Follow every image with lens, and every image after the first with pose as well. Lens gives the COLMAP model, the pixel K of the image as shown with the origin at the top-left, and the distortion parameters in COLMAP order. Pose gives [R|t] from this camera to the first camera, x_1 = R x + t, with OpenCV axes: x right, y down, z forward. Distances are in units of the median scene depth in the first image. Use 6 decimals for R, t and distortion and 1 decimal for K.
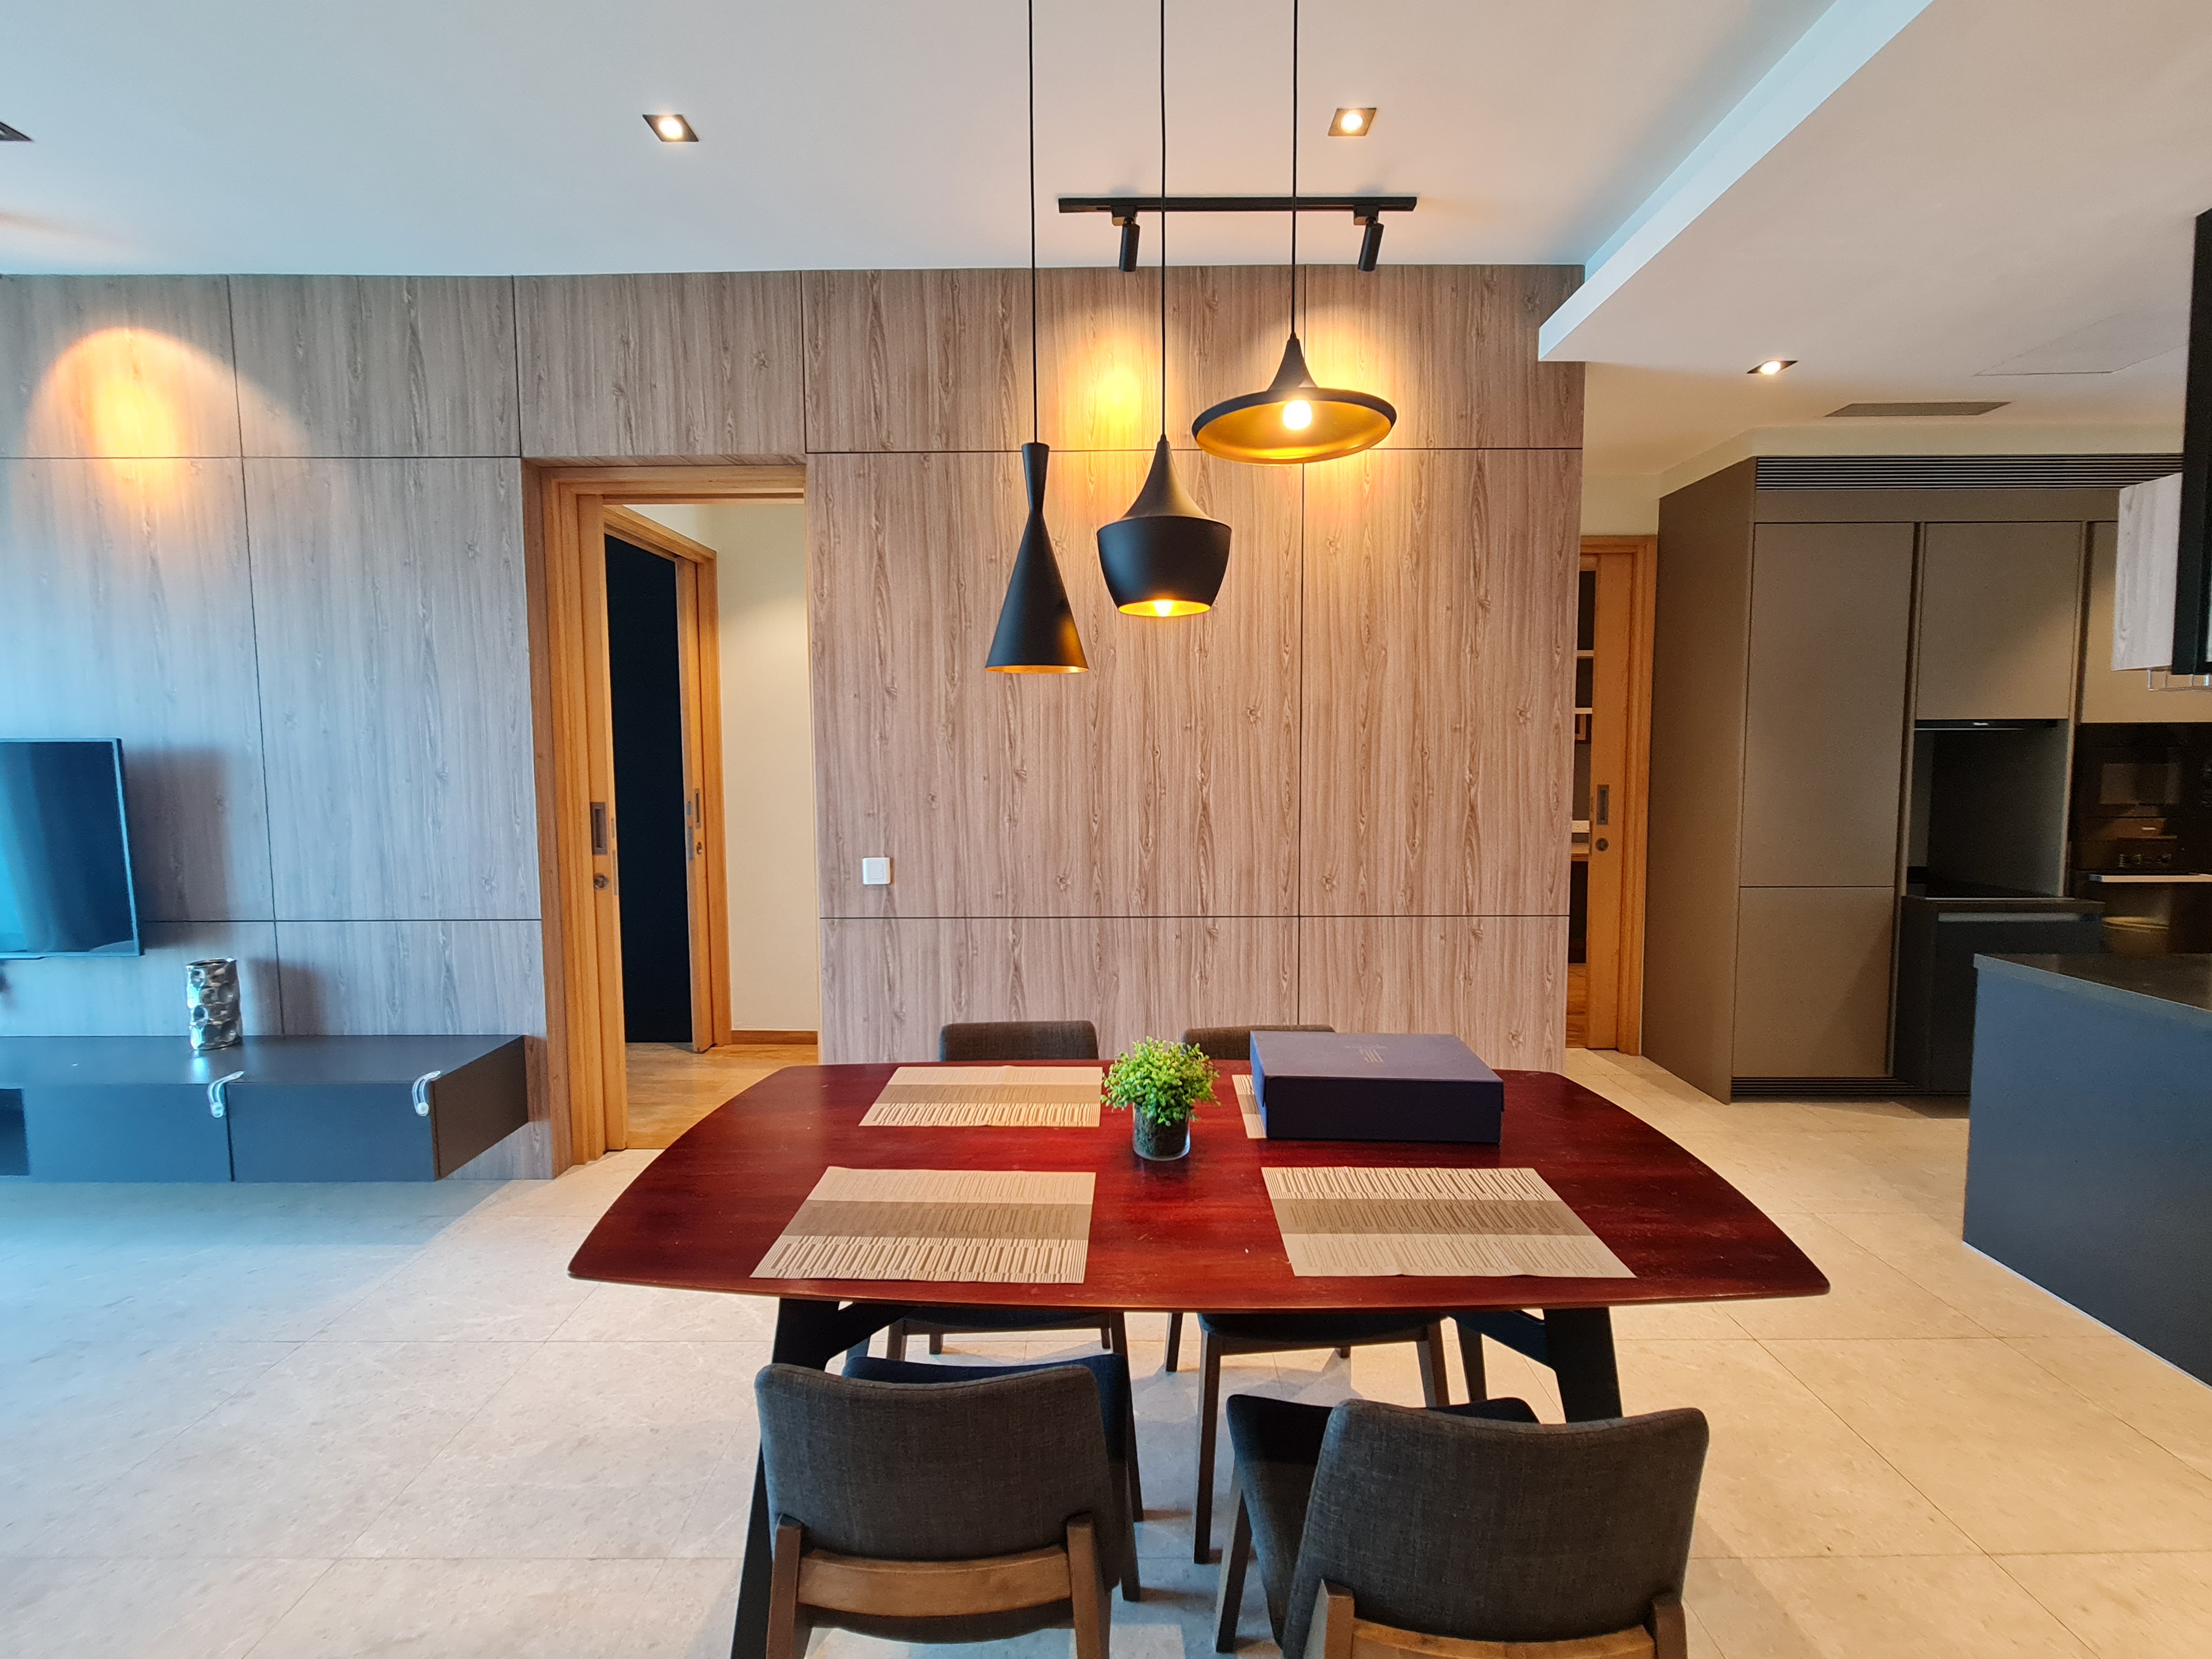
lens RADIAL K [[904.8, 0, 1109.1], [0, 904.8, 804.6], [0, 0, 1]] dist [-0.001534, 0.000625]
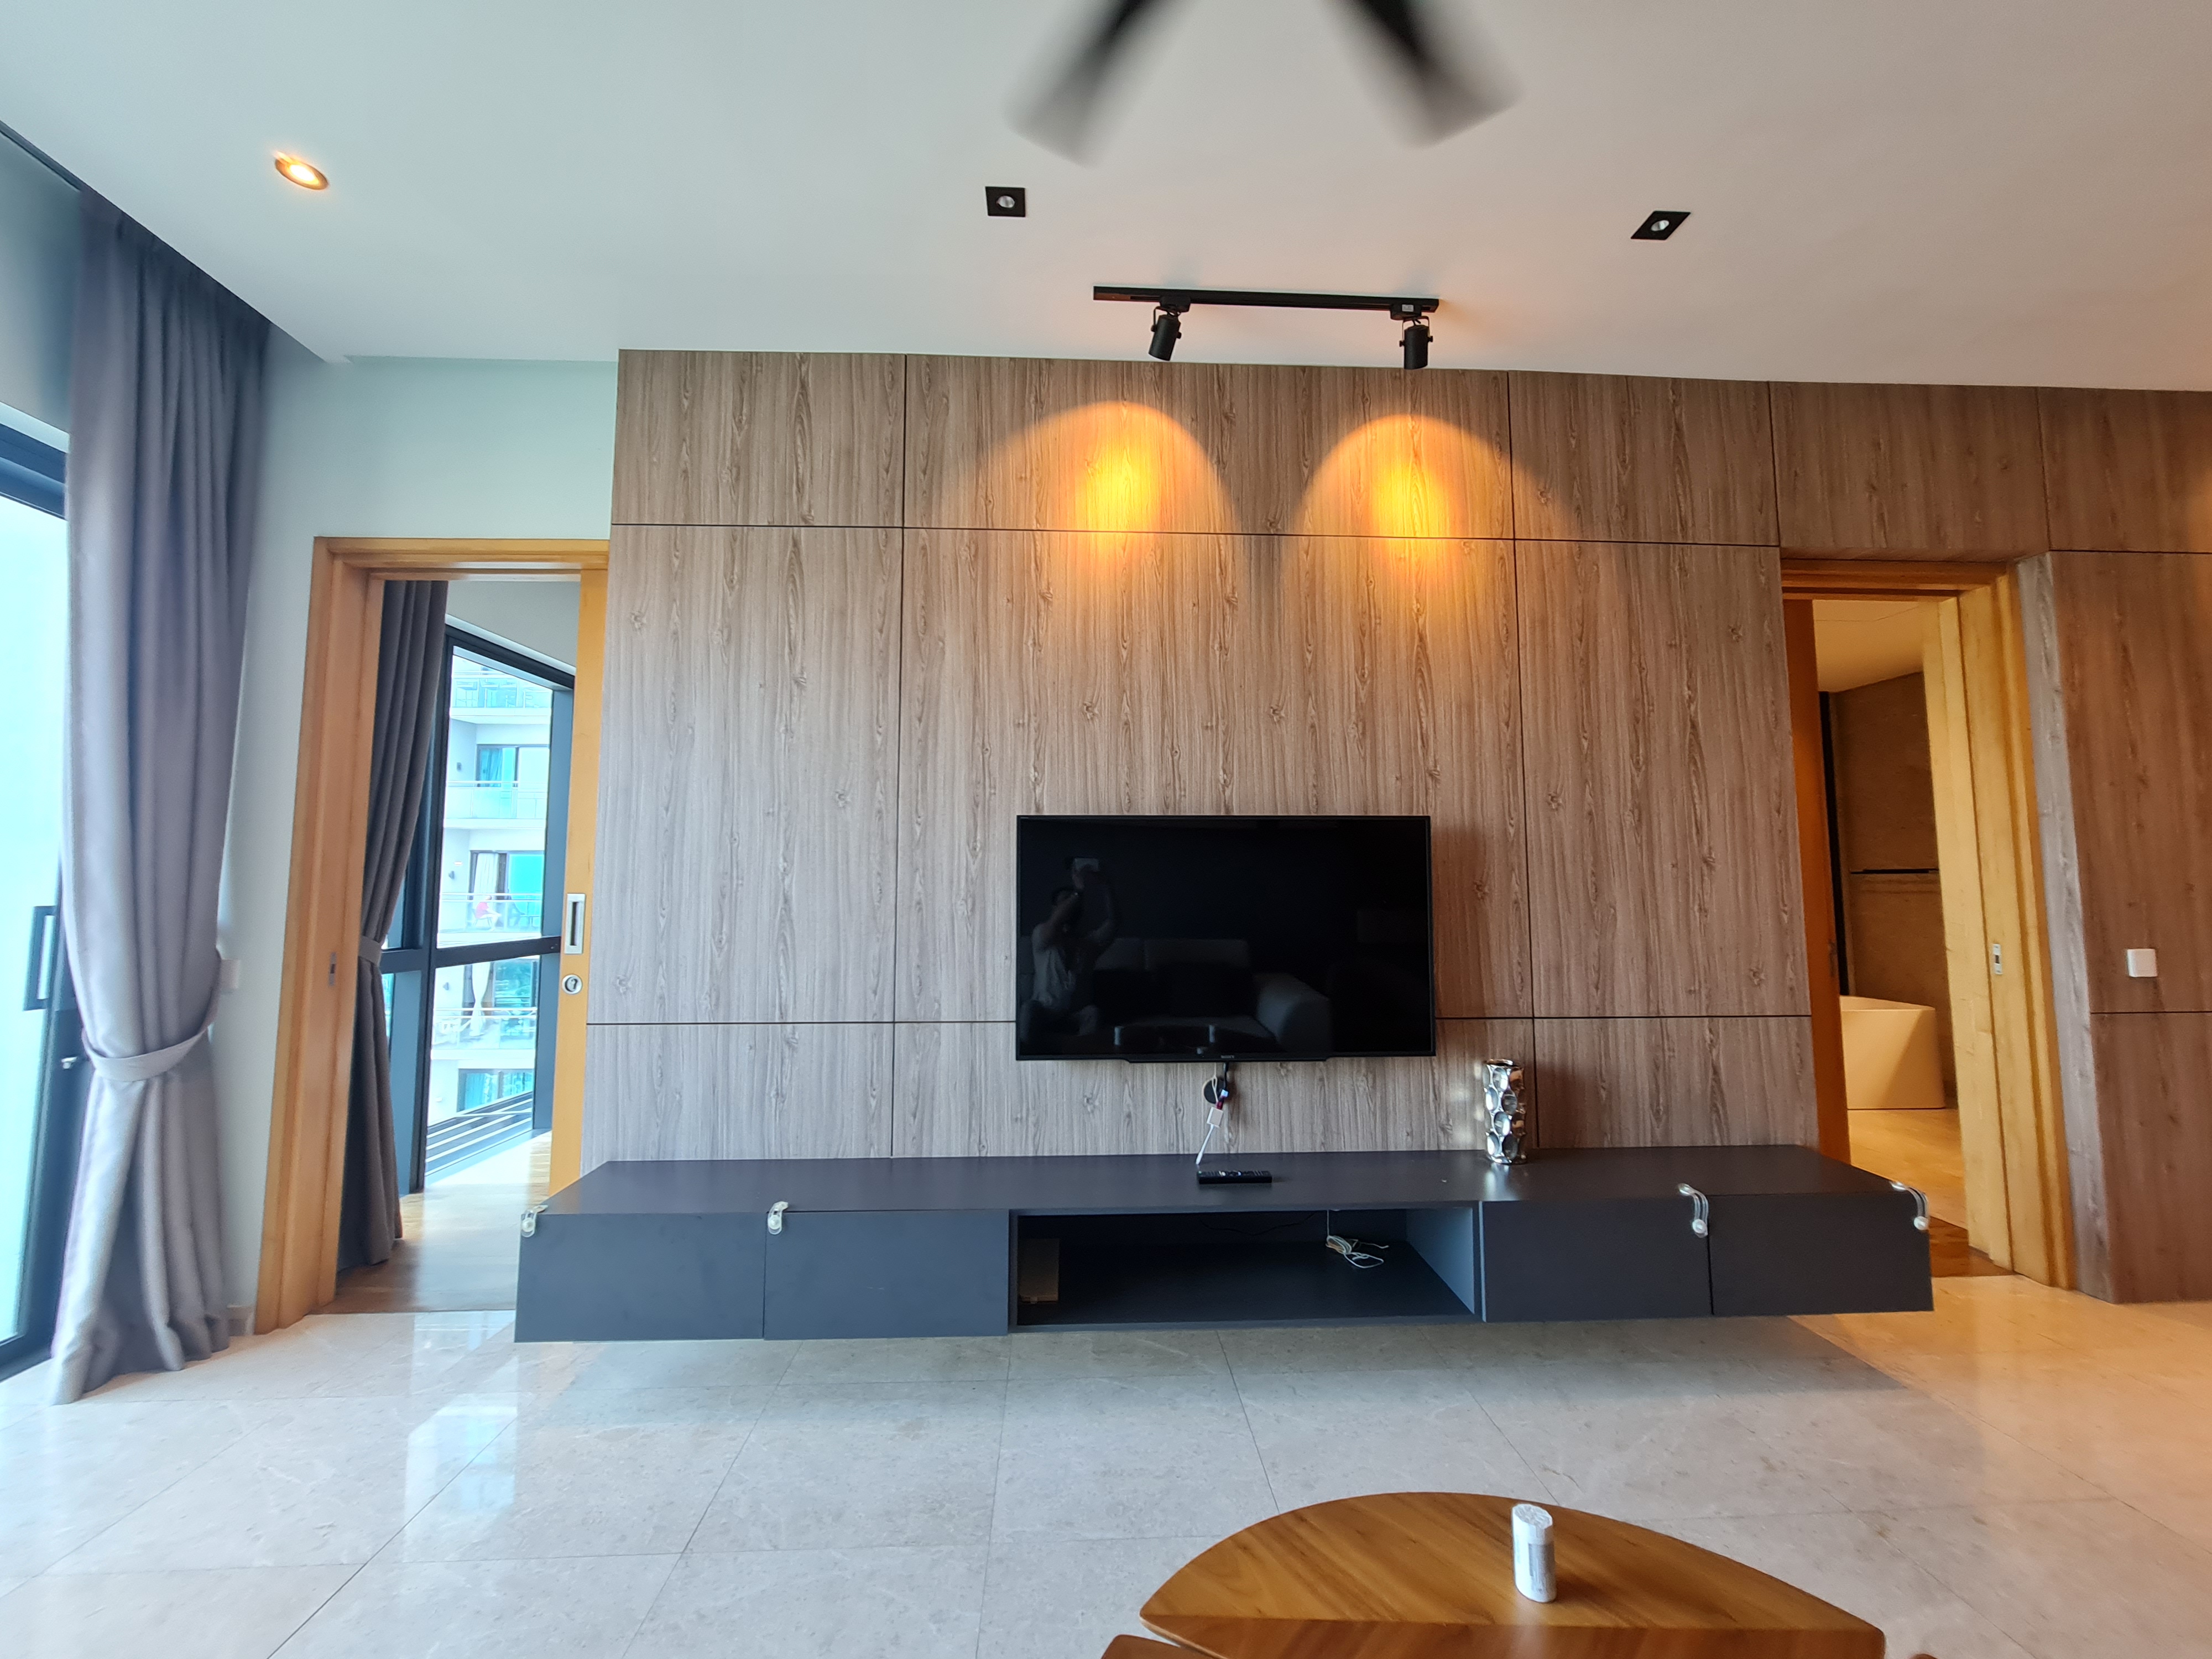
lens RADIAL K [[901.4, 0, 1106.8], [0, 901.4, 807.0], [0, 0, 1]] dist [-0.002734, 0.000798]
pose [[0.998386, 0.010968, 0.055724, -1.446602], [-0.002488, 0.988680, -0.150020, 0.056519], [-0.056739, 0.149640, 0.987111, 0.090755]]
